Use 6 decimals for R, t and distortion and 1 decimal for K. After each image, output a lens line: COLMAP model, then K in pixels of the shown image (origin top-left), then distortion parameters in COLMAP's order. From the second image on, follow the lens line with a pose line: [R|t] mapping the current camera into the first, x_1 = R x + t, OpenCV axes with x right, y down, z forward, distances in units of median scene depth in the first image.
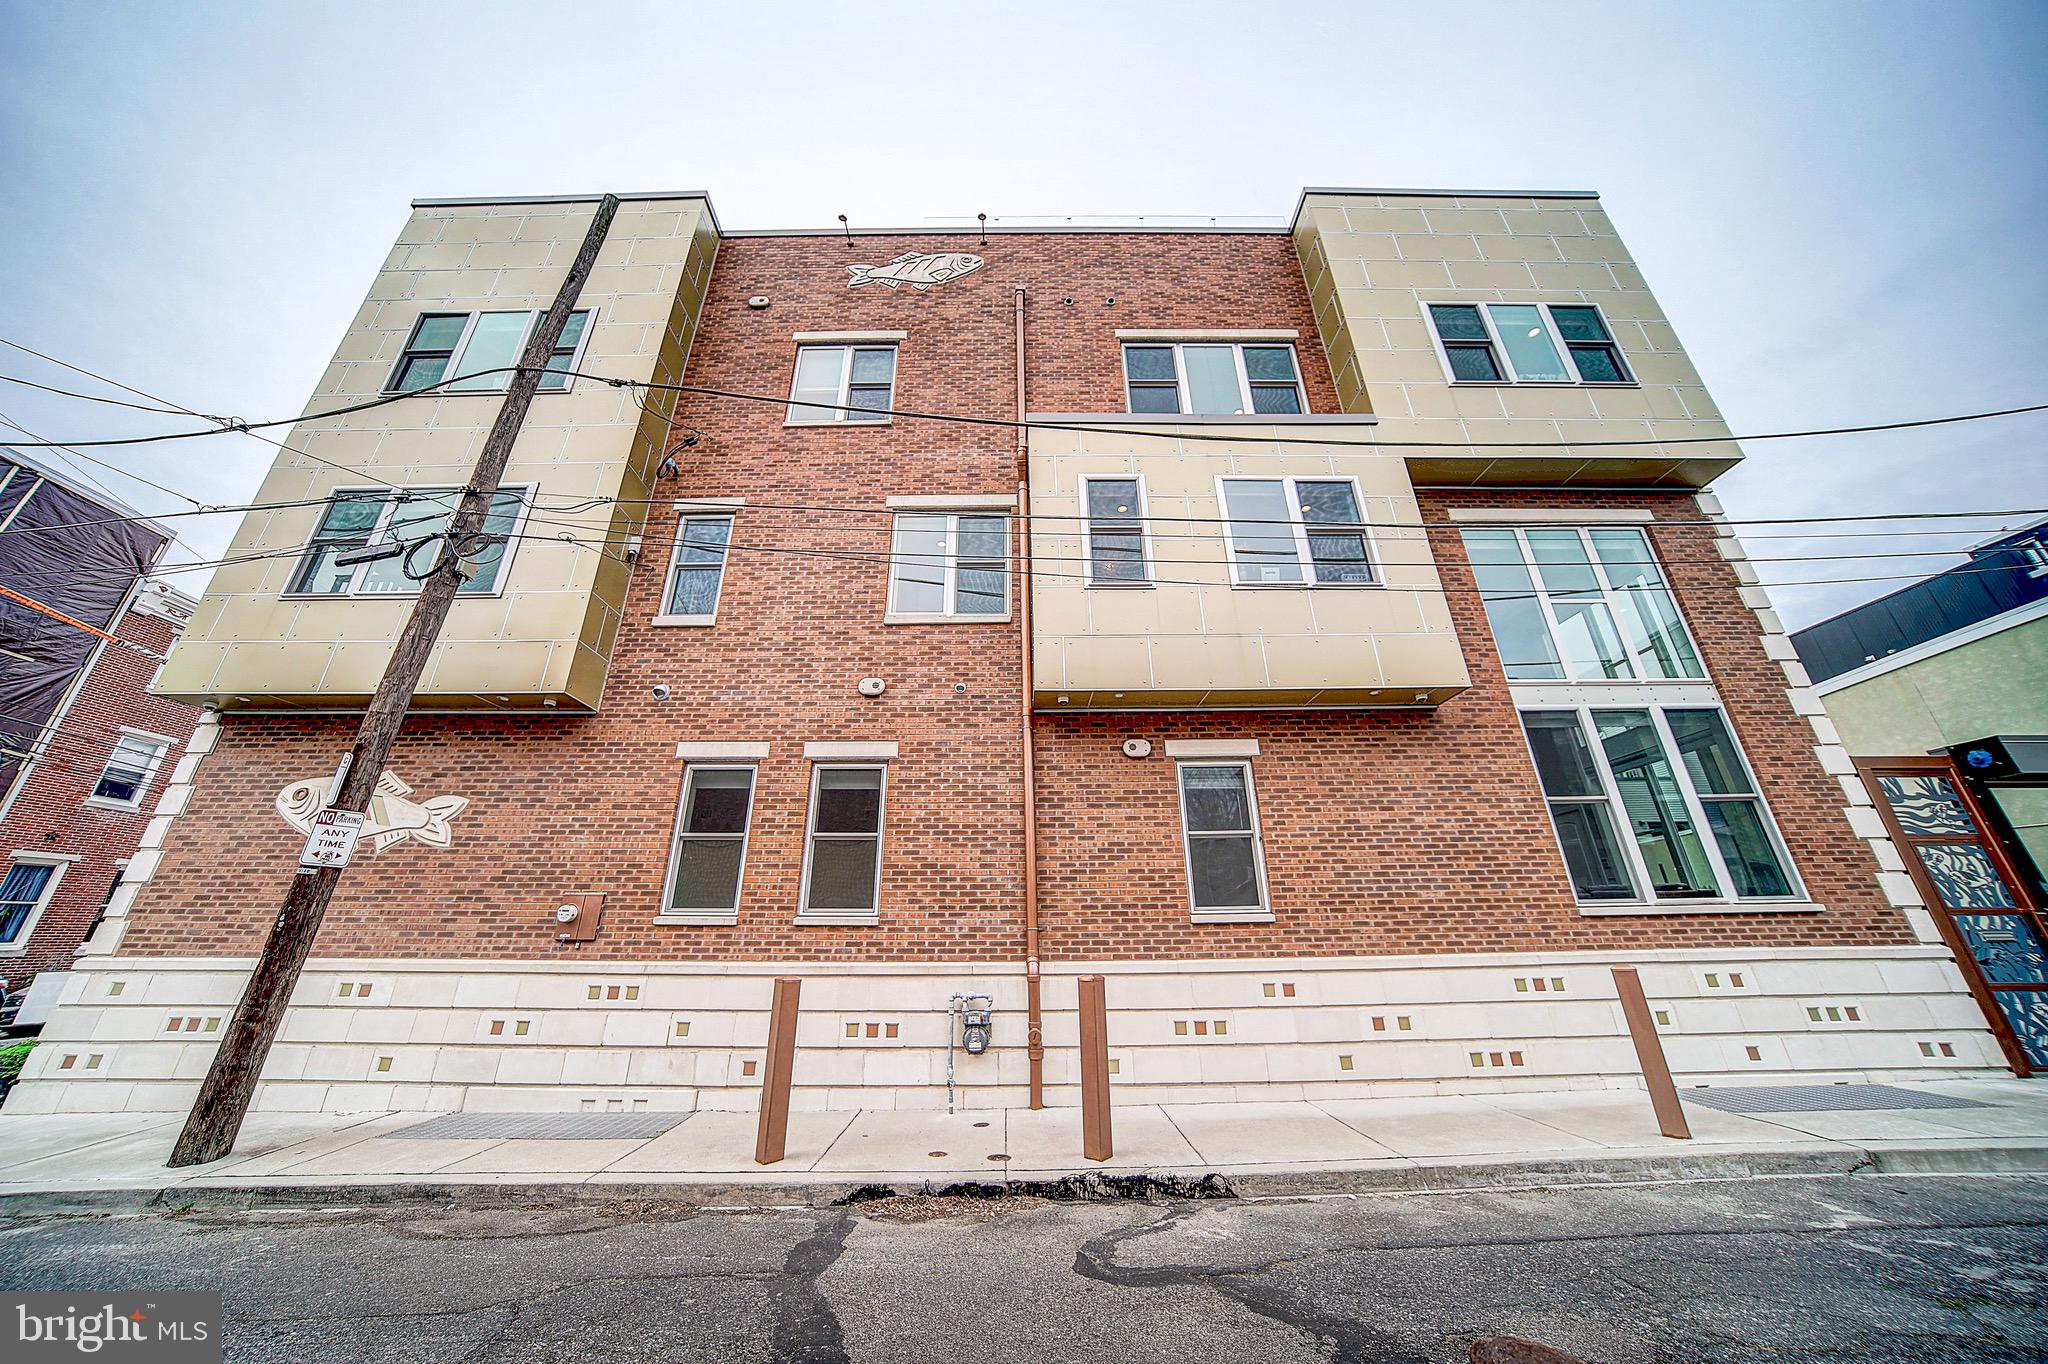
lens RADIAL K [[576.2, 0, 1013.9], [0, 576.2, 741.3], [0, 0, 1]] dist [-0.027998, 0.004577]
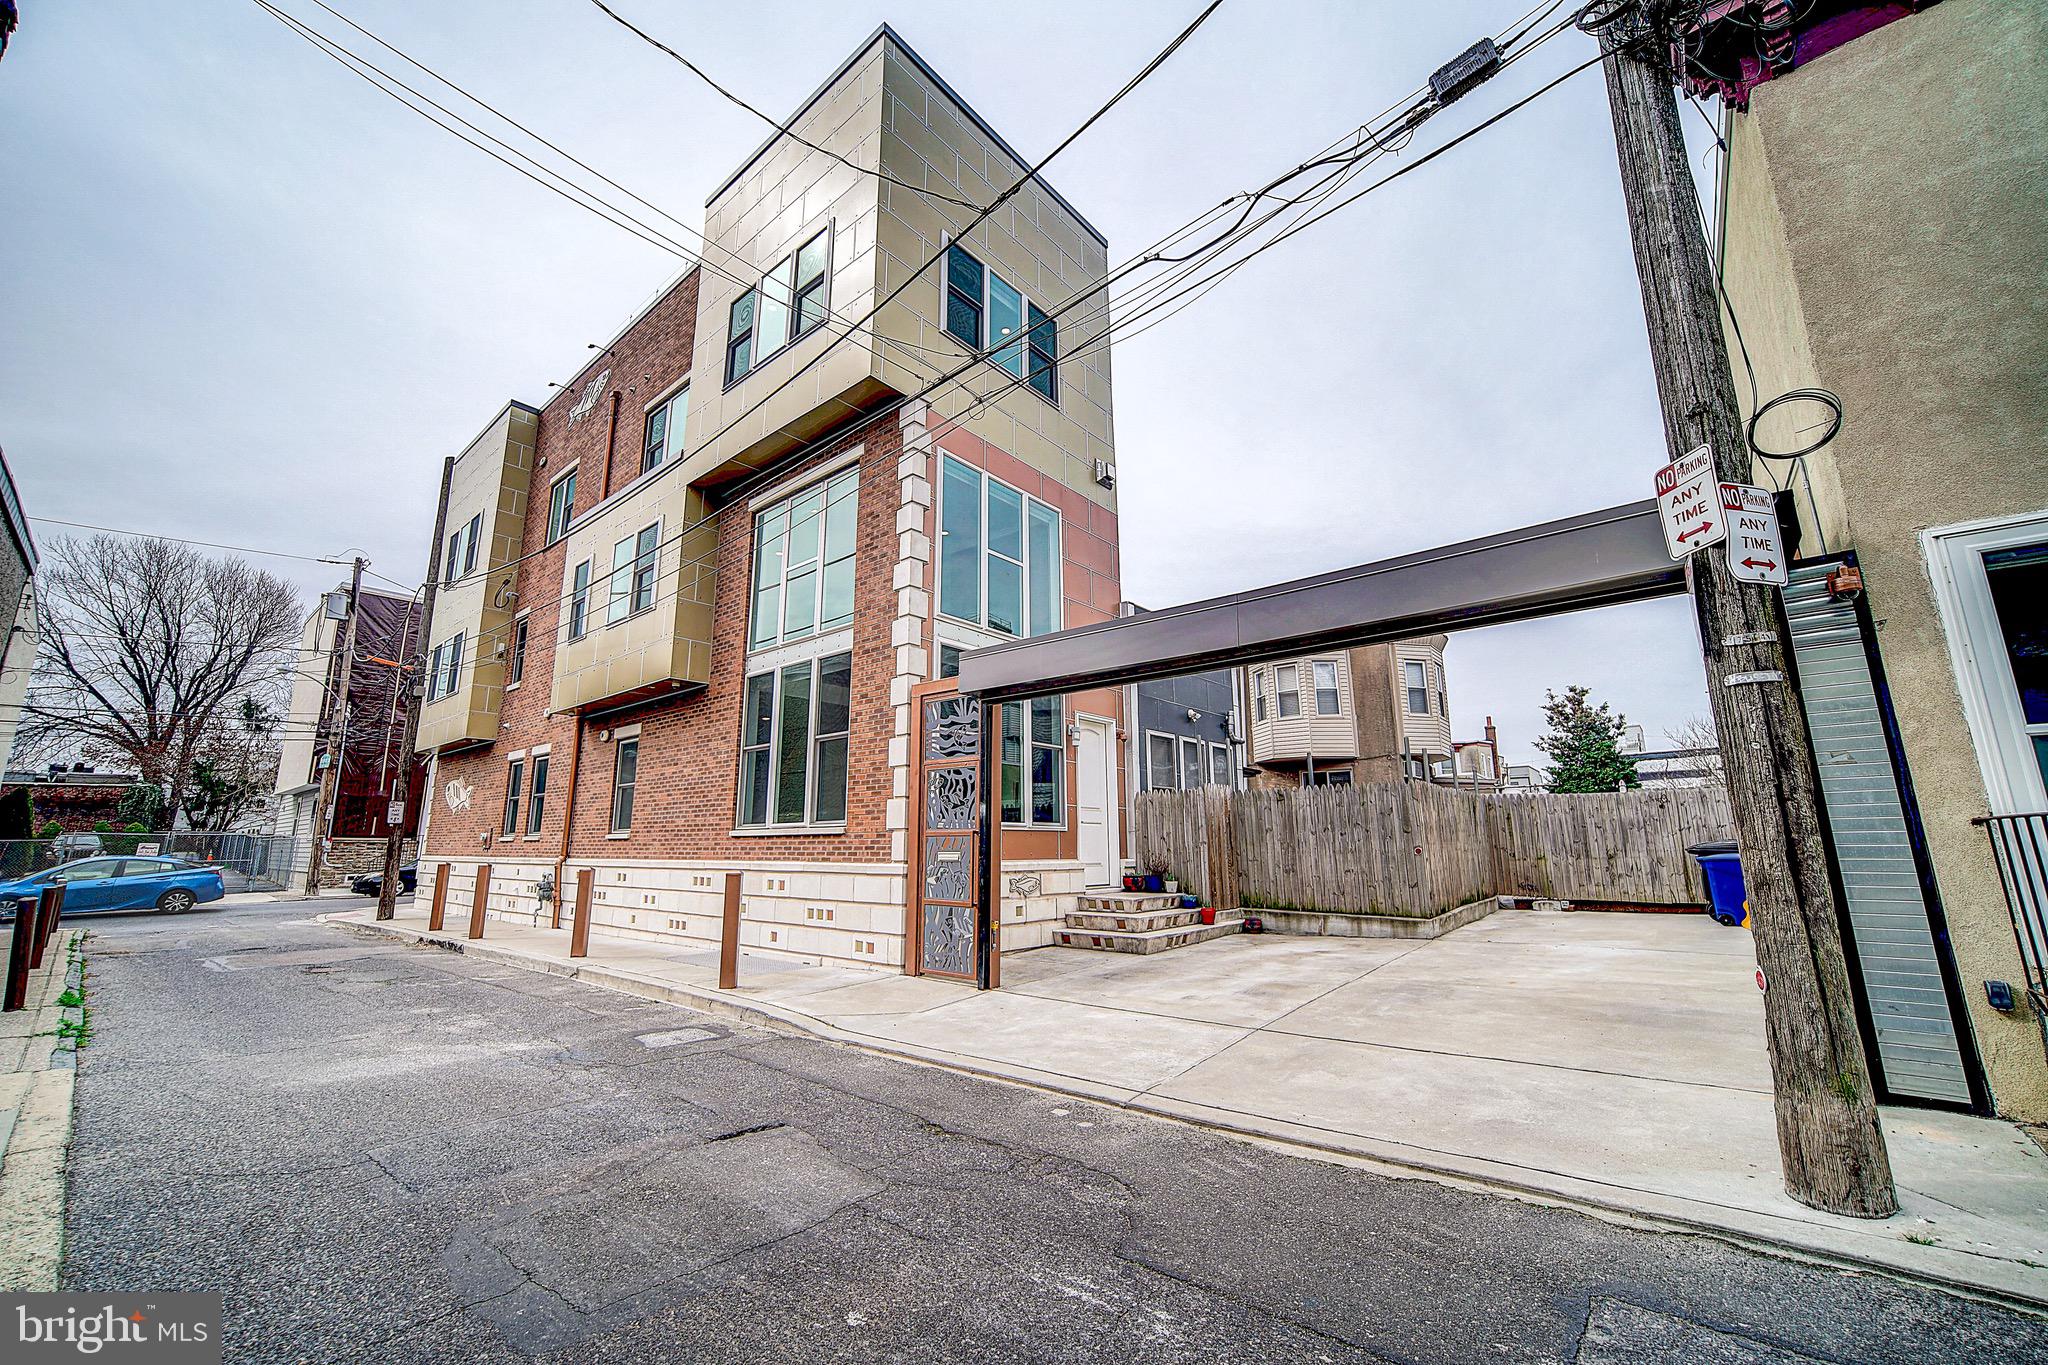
lens RADIAL K [[790.3, 0, 1024.0], [0, 790.3, 682.5], [0, 0, 1]] dist [-0.002108, -0.000062]
pose [[0.762991, -0.128083, -0.633592, 3.092832], [0.211526, 0.975680, 0.057490, -0.019760], [0.610820, -0.177886, 0.771528, 0.004219]]
